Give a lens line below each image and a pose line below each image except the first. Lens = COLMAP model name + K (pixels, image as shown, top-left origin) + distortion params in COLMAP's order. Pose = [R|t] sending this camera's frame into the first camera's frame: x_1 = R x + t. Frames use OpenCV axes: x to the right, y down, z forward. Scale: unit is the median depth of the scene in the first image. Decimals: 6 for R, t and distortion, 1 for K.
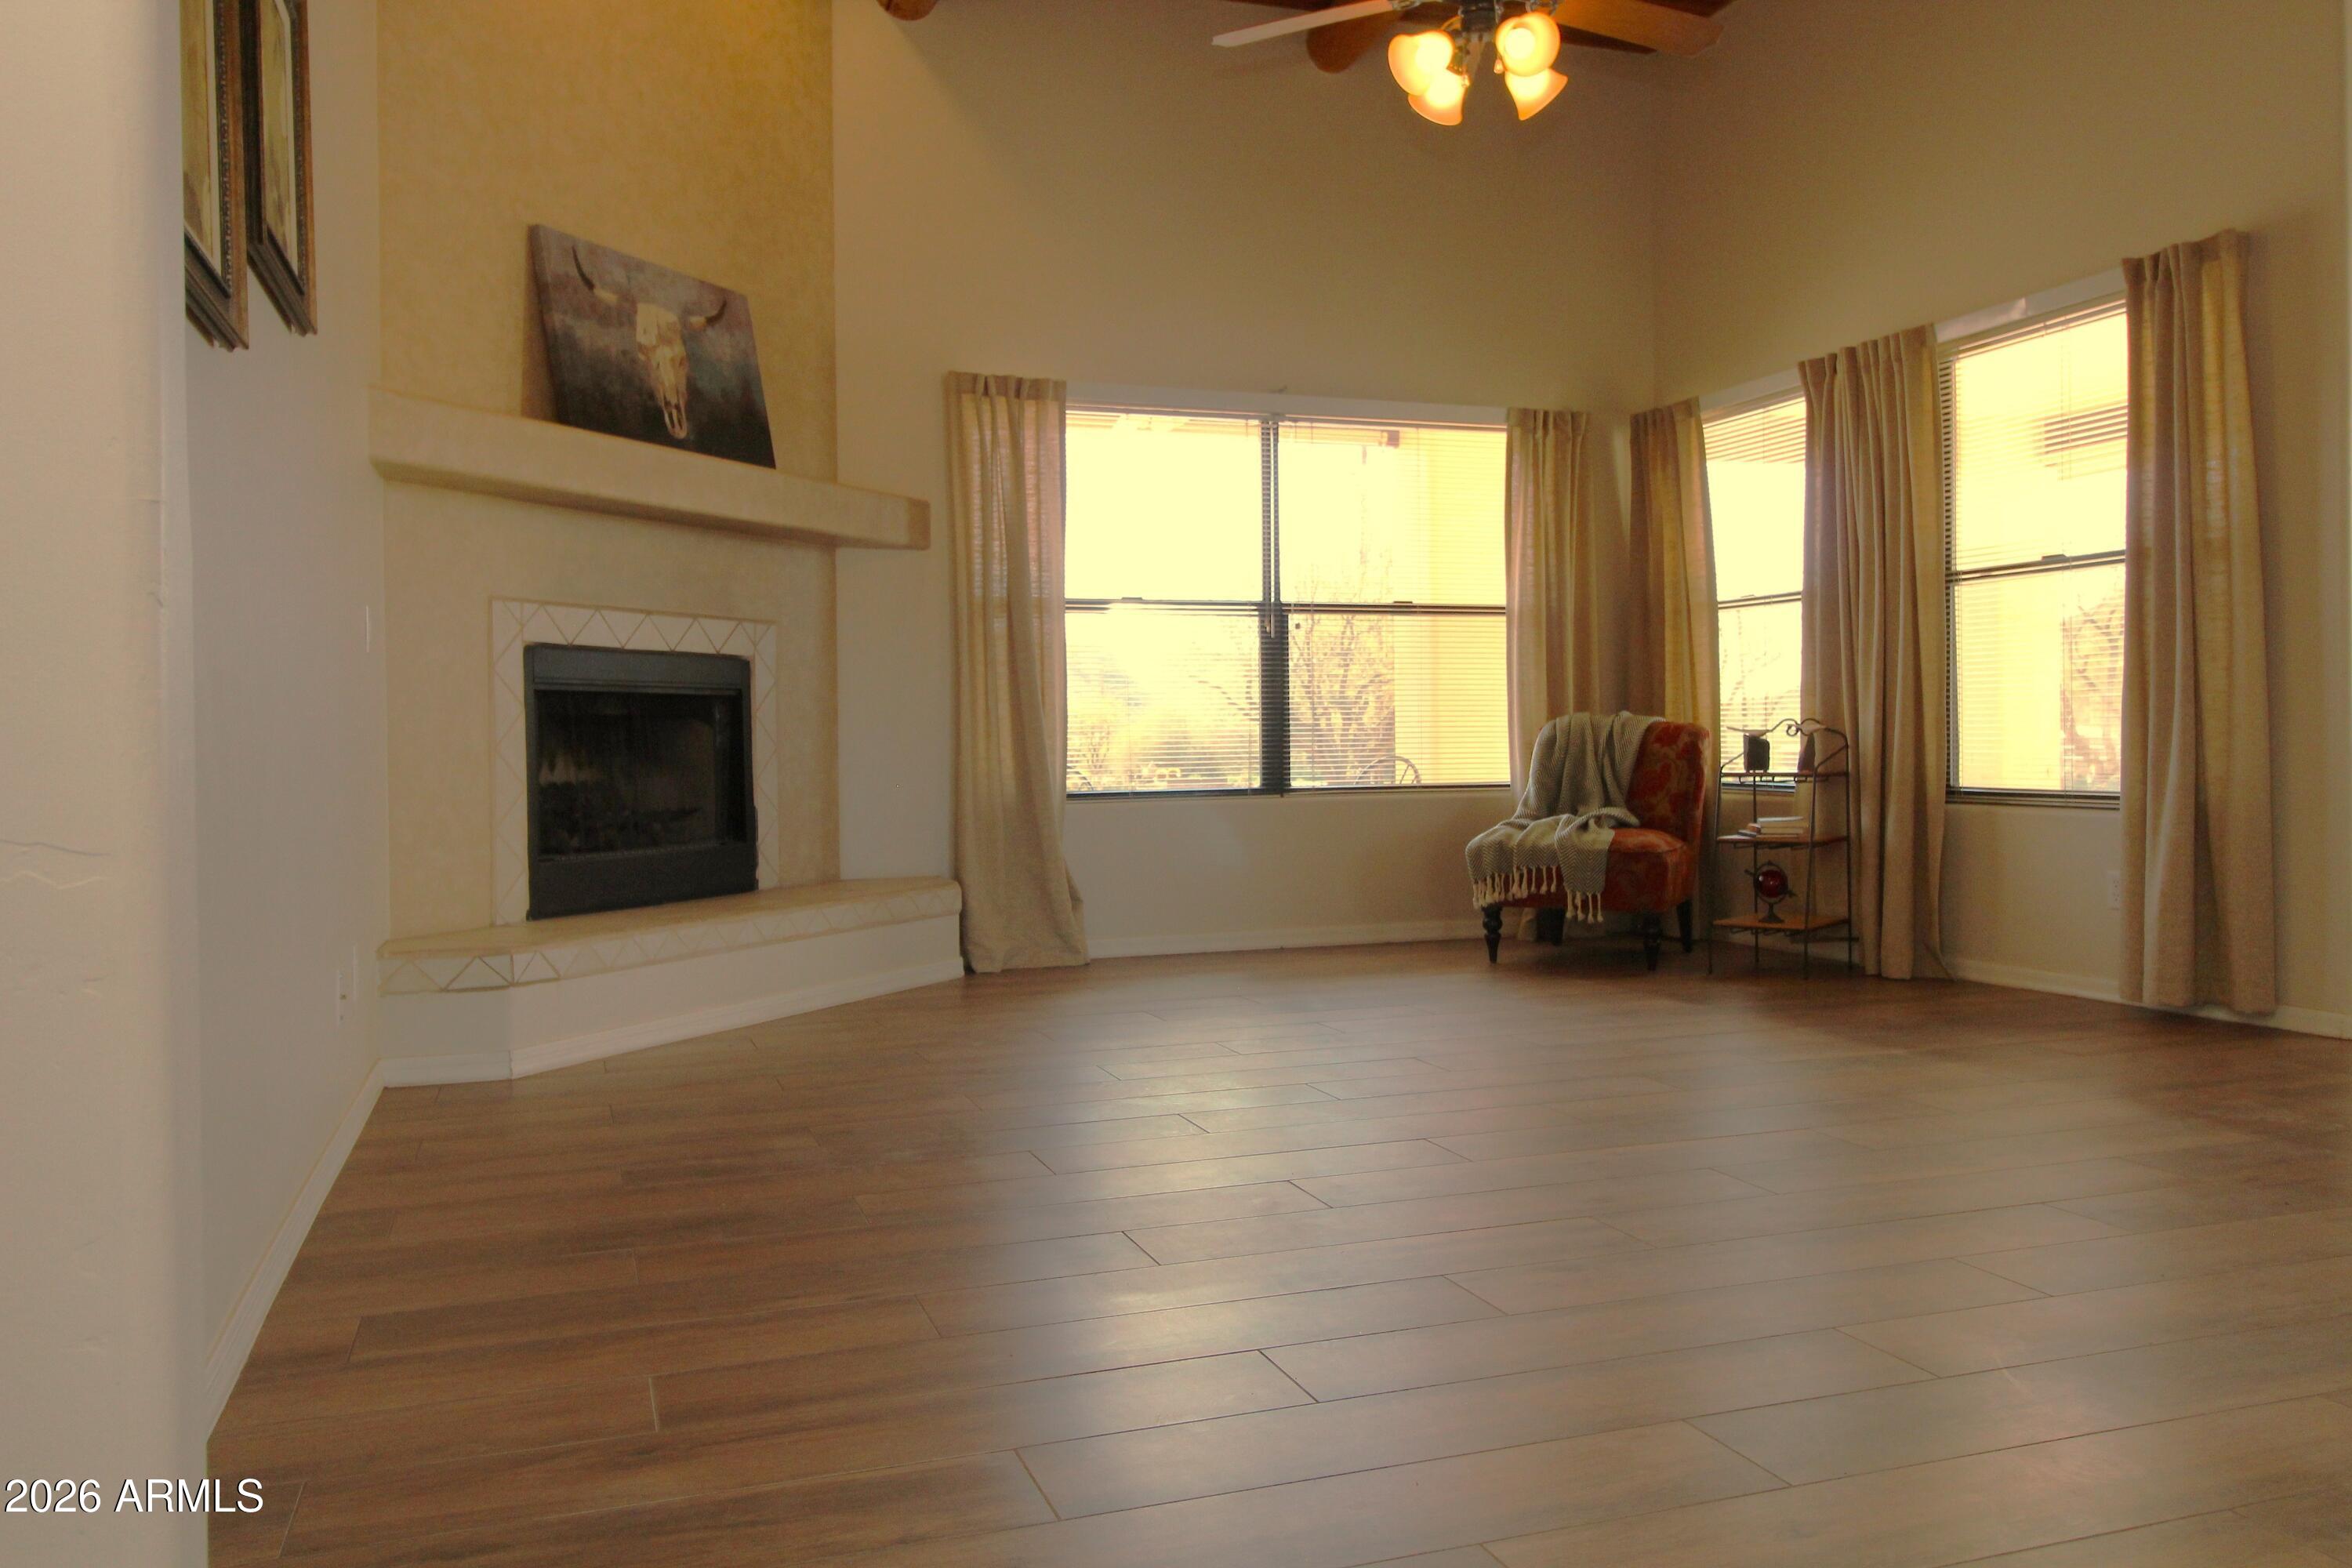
lens RADIAL K [[1789.0, 0, 1182.0], [0, 1789.0, 758.9], [0, 0, 1]] dist [0.017003, -0.013352]
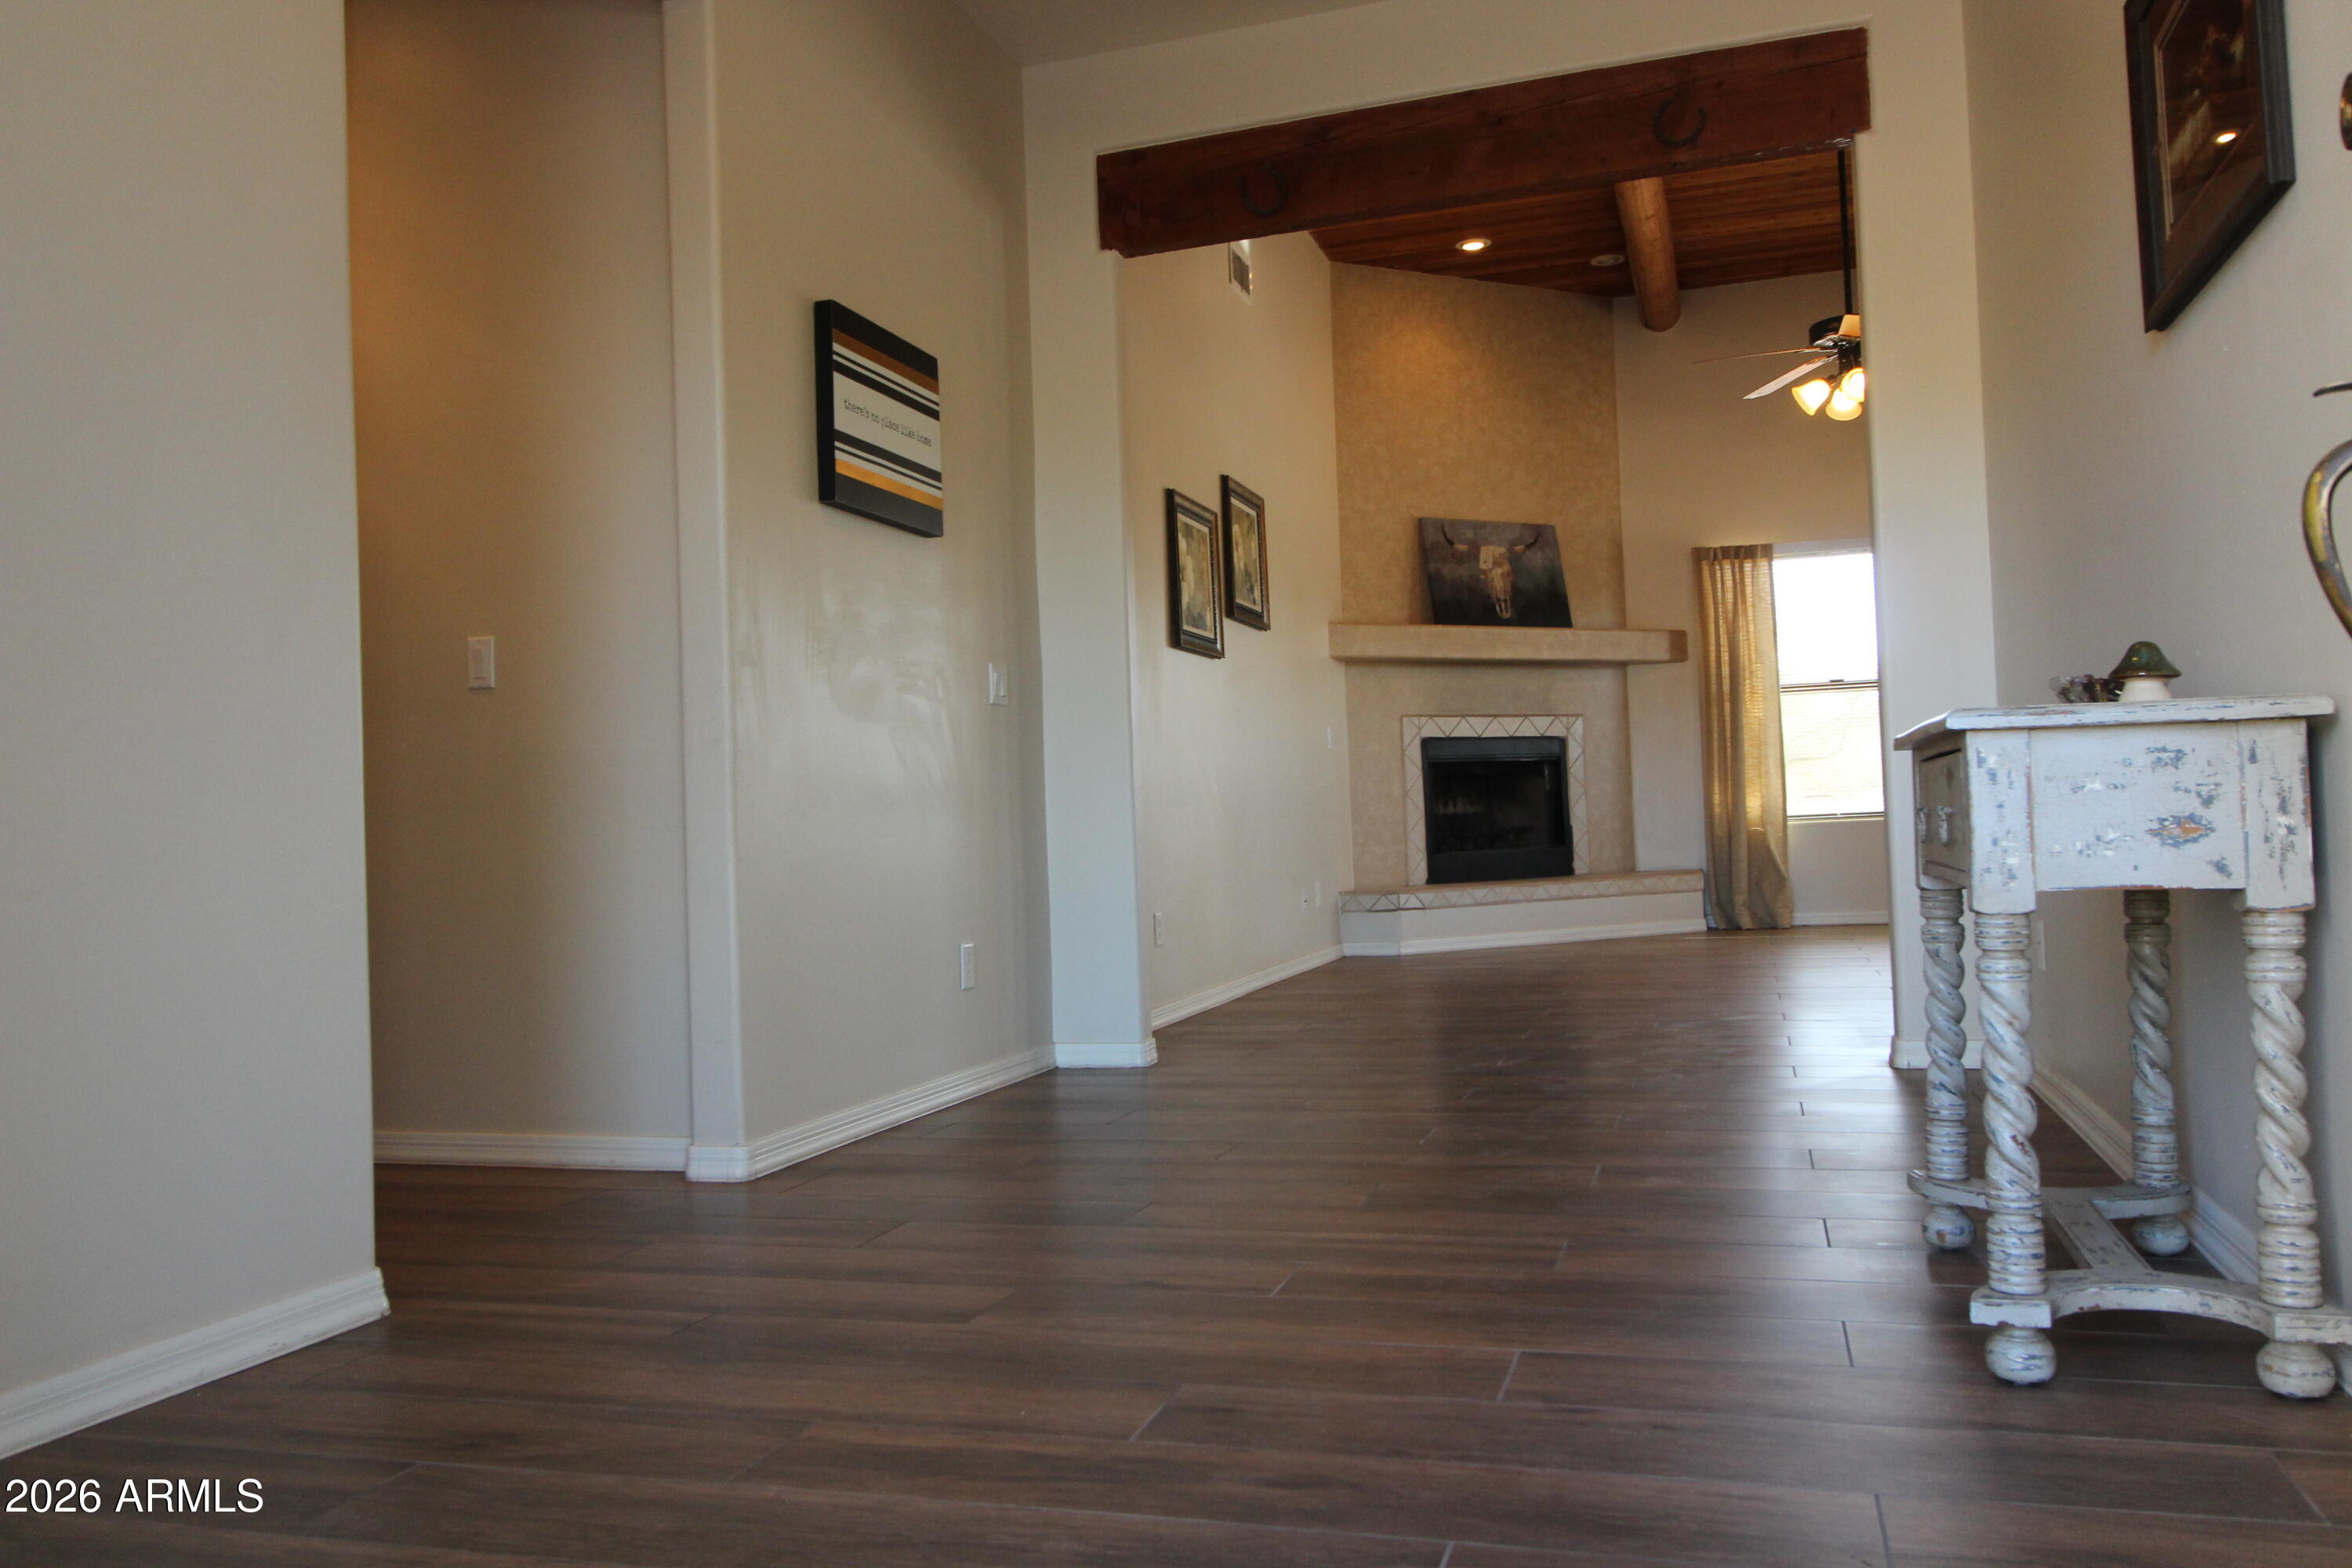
lens RADIAL K [[1787.6, 0, 1177.5], [0, 1787.6, 790.4], [0, 0, 1]] dist [0.016650, -0.005052]
pose [[0.801968, -0.036505, -0.596251, 0.469476], [0.026107, 0.999319, -0.026069, 0.028064], [0.596797, 0.005340, 0.802375, -0.571440]]
